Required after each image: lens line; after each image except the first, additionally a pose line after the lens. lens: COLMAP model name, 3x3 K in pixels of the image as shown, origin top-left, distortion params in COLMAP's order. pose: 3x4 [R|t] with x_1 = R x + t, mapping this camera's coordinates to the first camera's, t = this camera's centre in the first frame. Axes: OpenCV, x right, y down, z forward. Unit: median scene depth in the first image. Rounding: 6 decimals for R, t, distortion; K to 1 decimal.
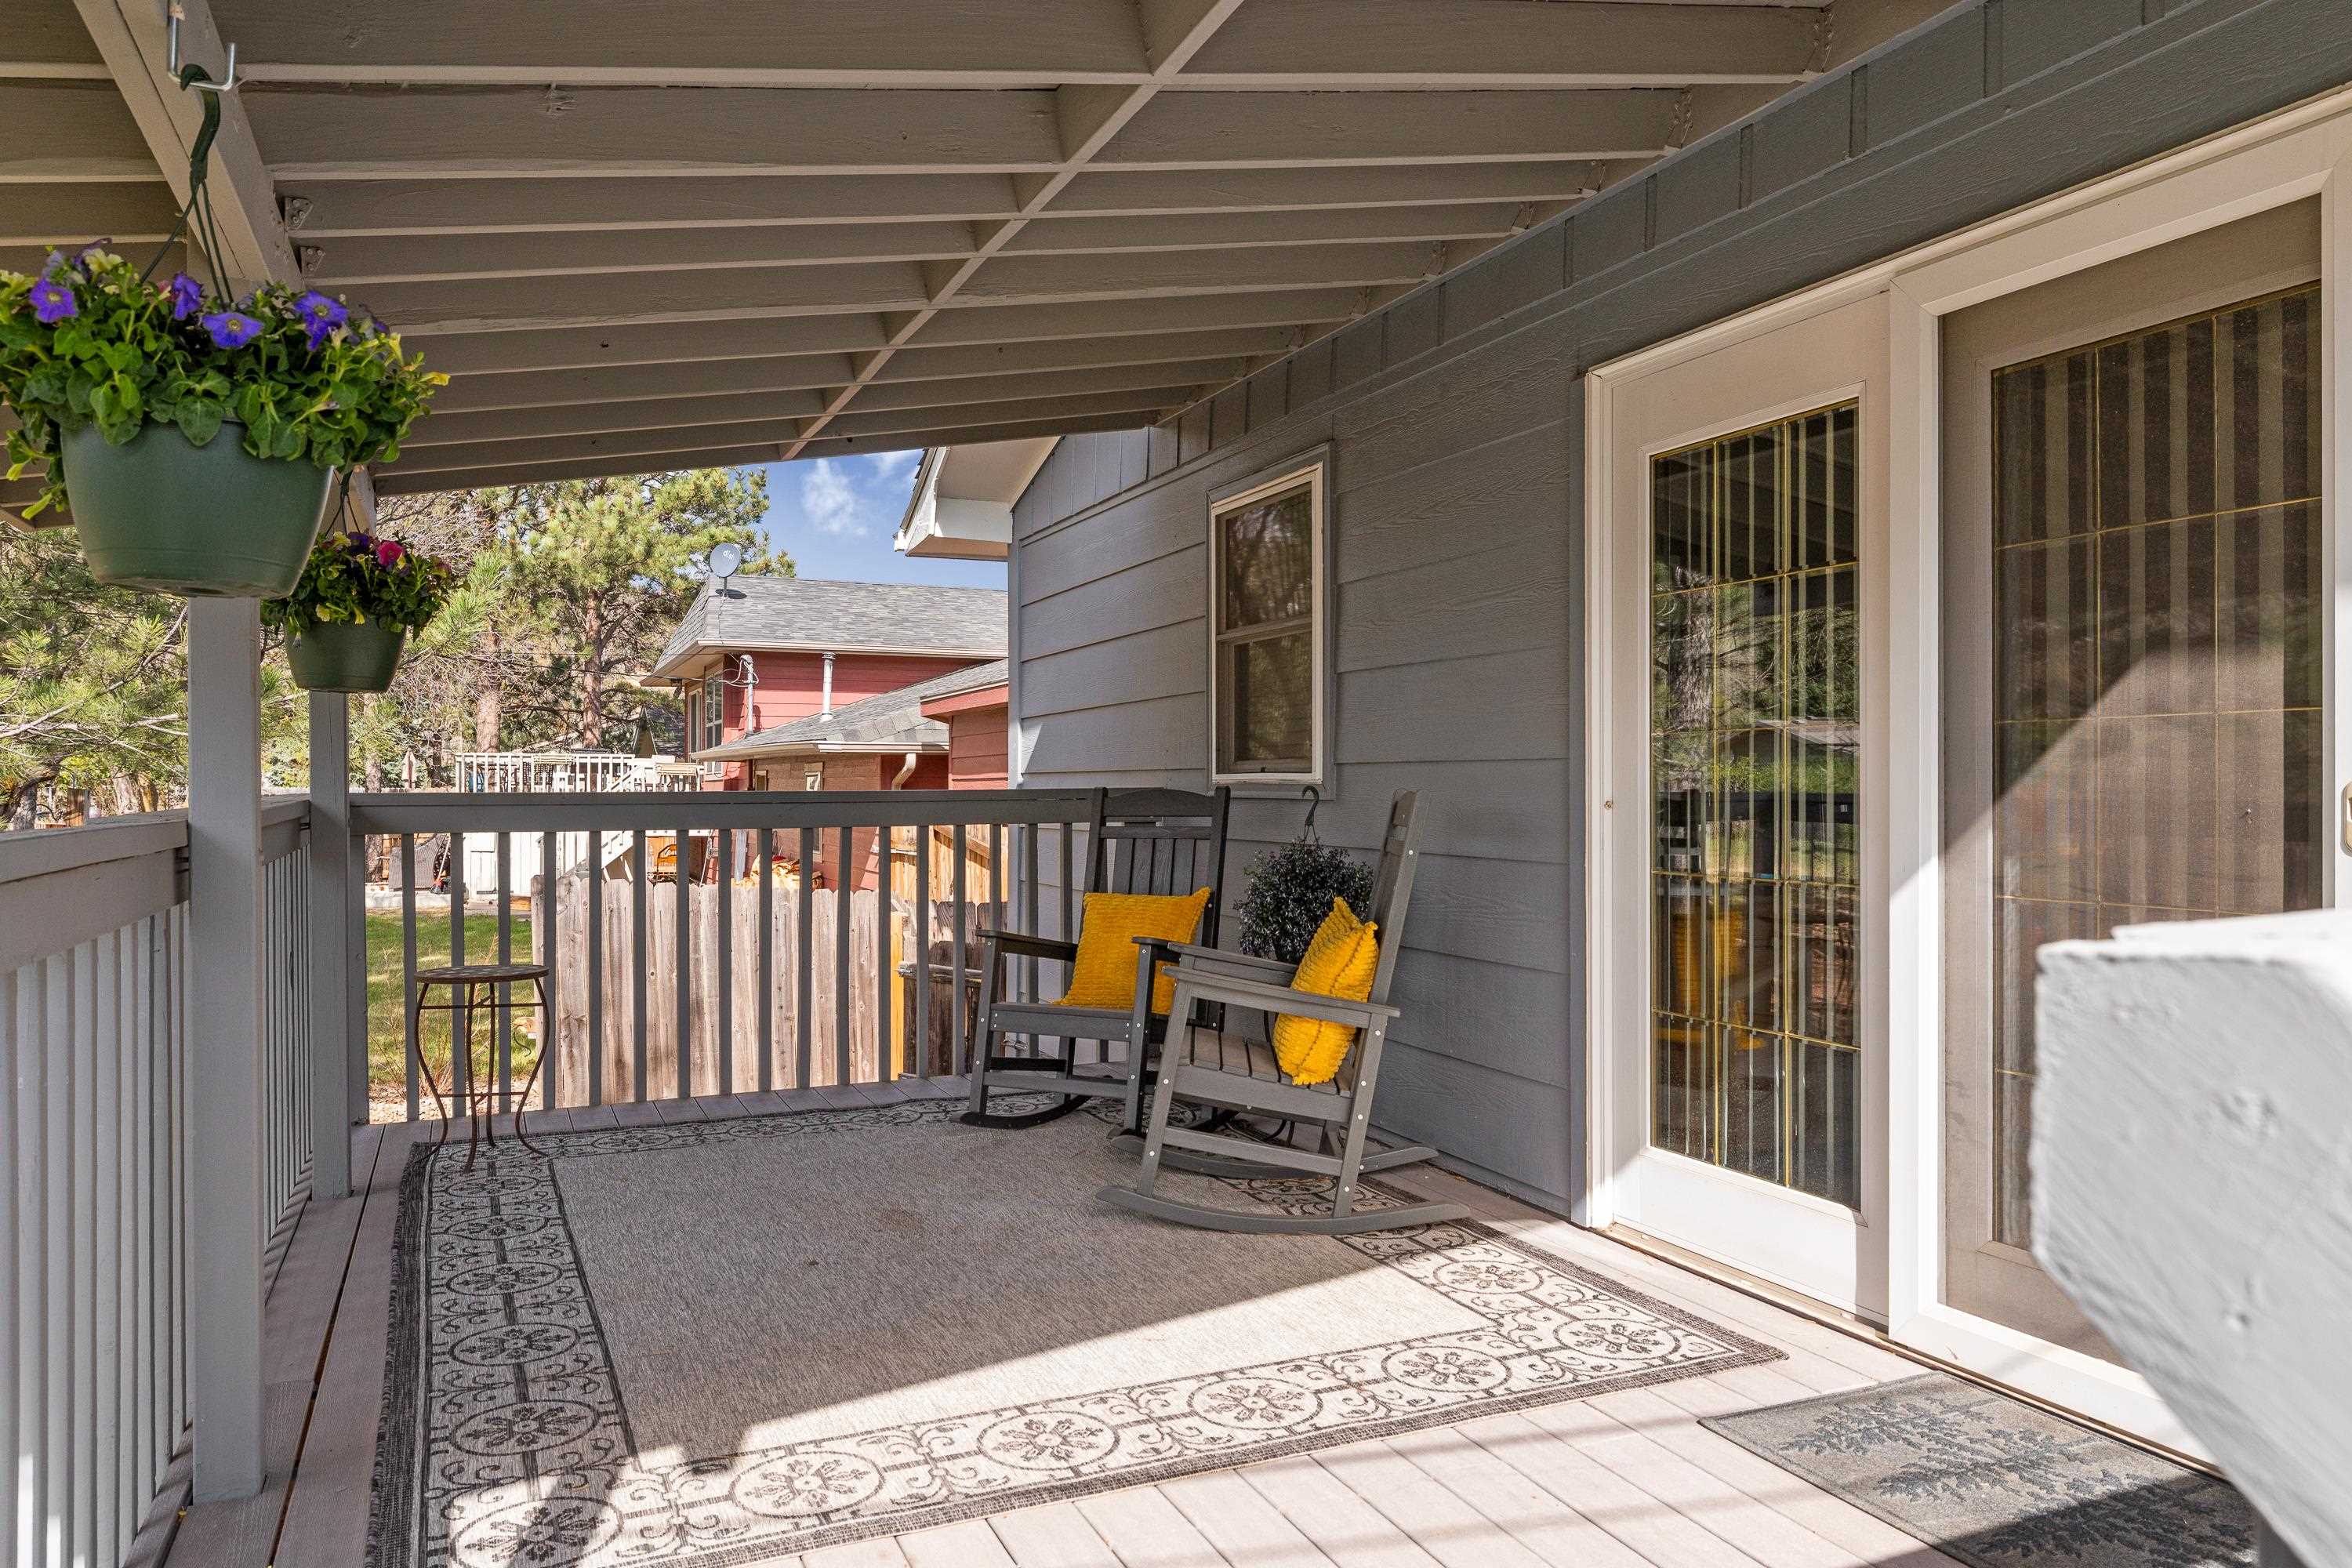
lens RADIAL K [[1619.1, 0, 1176.0], [0, 1619.1, 782.1], [0, 0, 1]] dist [-0.000414, -0.000121]
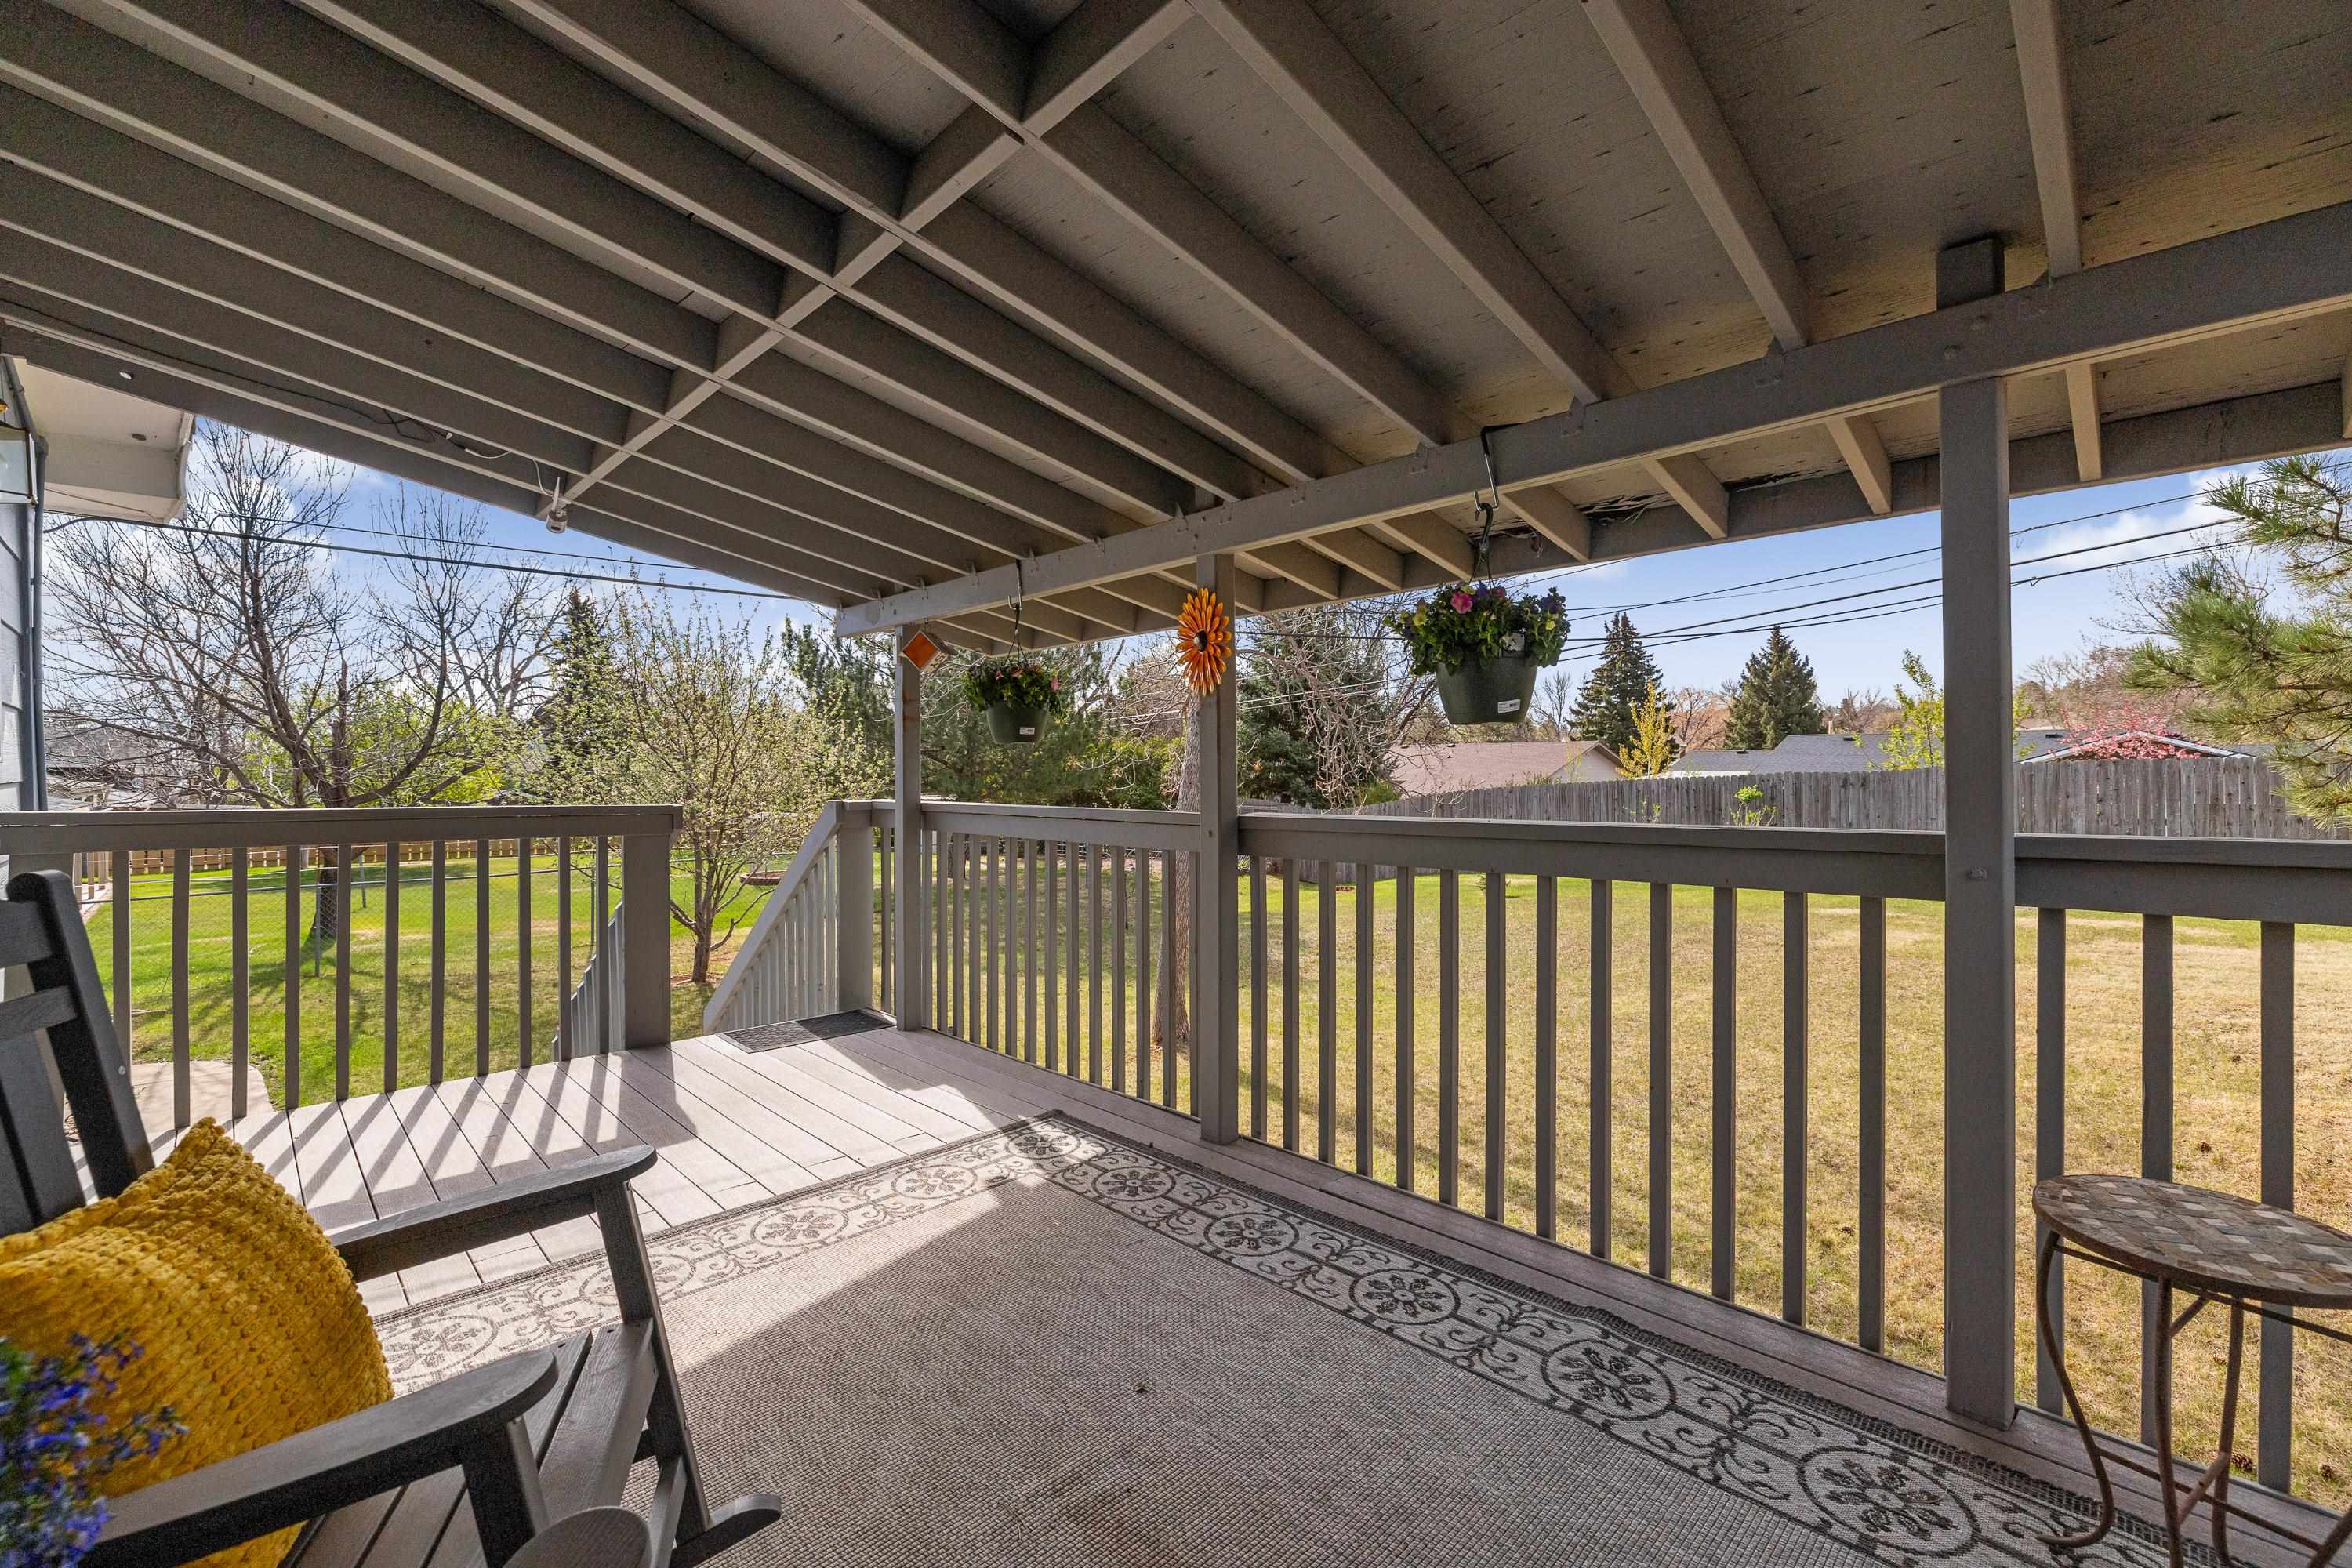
lens RADIAL K [[1021.5, 0, 1173.0], [0, 1021.5, 780.2], [0, 0, 1]] dist [0.000994, 0.000162]
pose [[-0.941154, 0.008610, -0.337867, -0.088385], [0.006773, 0.999955, 0.006615, -0.025962], [0.337909, 0.003938, -0.941170, 2.046450]]
